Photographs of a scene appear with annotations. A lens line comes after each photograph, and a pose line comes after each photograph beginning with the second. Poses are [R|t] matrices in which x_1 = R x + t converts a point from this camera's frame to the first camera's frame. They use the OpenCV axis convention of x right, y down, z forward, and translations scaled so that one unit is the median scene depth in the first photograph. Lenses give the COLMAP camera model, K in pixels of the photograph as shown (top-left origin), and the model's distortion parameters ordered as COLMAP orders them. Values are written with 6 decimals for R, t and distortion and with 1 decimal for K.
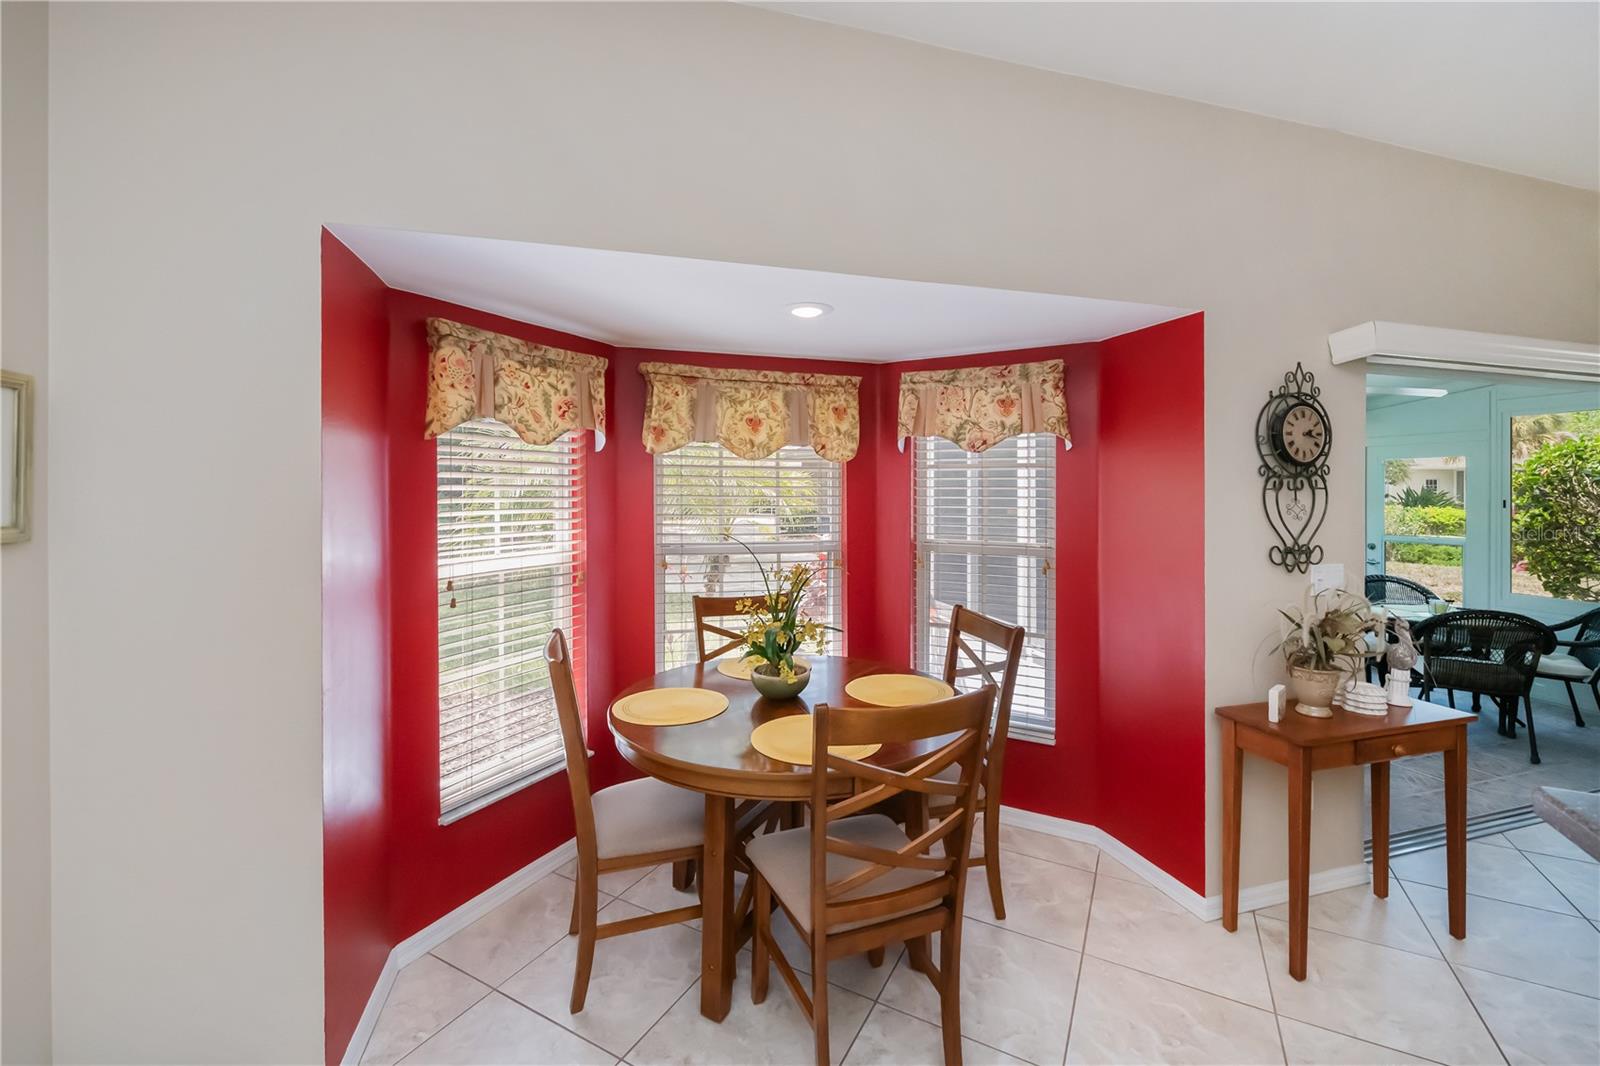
lens RADIAL K [[659.1, 0, 805.0], [0, 659.1, 492.5], [0, 0, 1]] dist [0.000194, -0.000485]
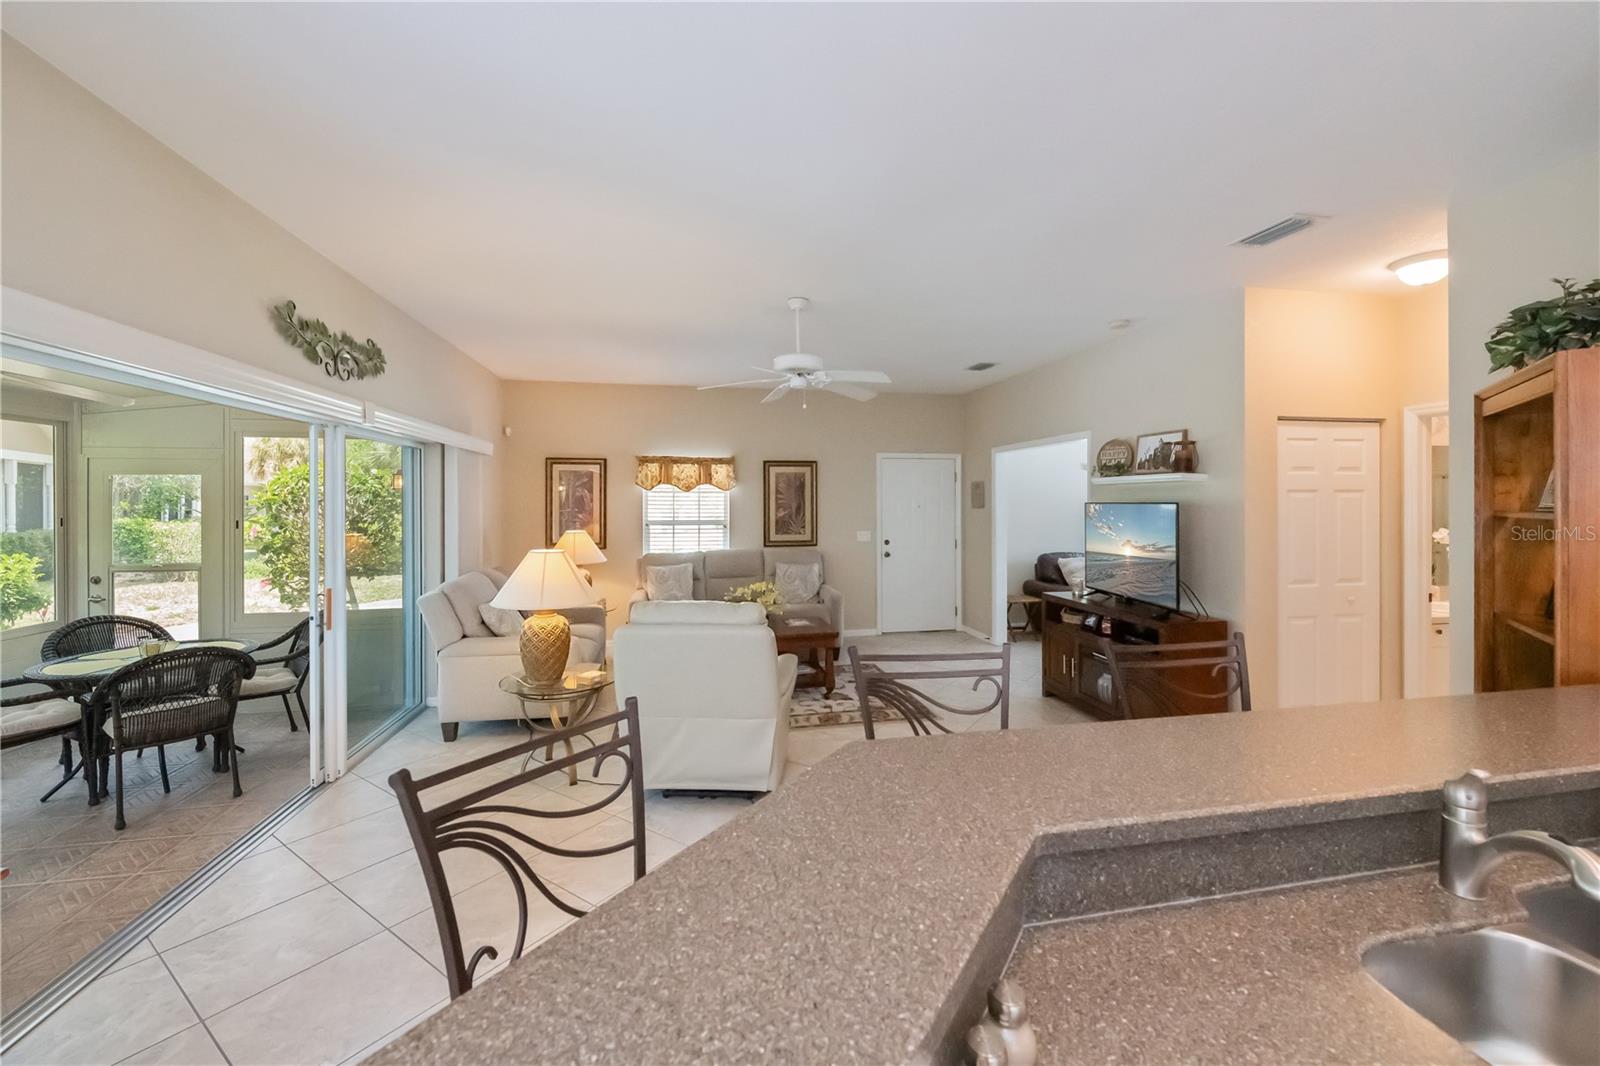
lens RADIAL K [[638.8, 0, 799.6], [0, 638.8, 504.8], [0, 0, 1]] dist [-0.000518, -0.000253]
pose [[0.105249, -0.003232, 0.994441, 0.351068], [0.006446, 0.999976, 0.002568, -0.016897], [-0.994425, 0.006140, 0.105267, 0.104198]]
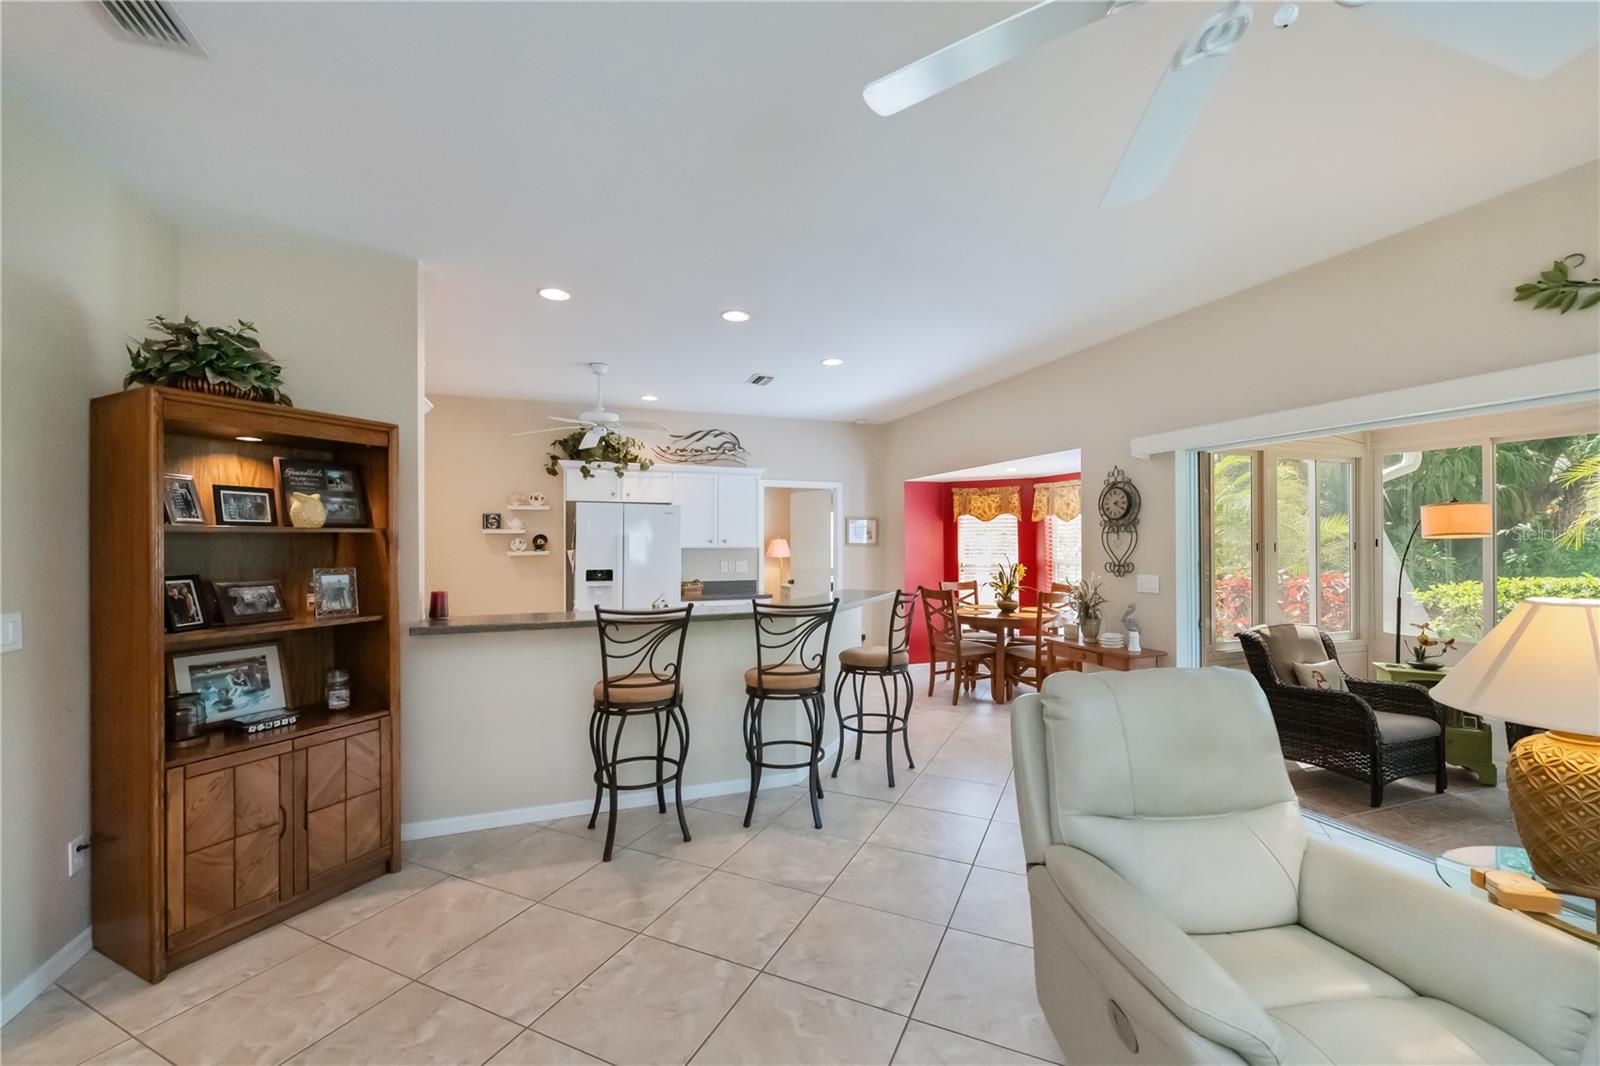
lens RADIAL K [[644.0, 0, 800.0], [0, 644.0, 533.0], [0, 0, 1]] dist [-0.000284, -0.000130]
pose [[0.056411, -0.014145, -0.998307, 2.029661], [-0.000118, 0.999900, -0.014174, 0.018283], [0.998408, 0.000918, 0.056404, -0.010578]]
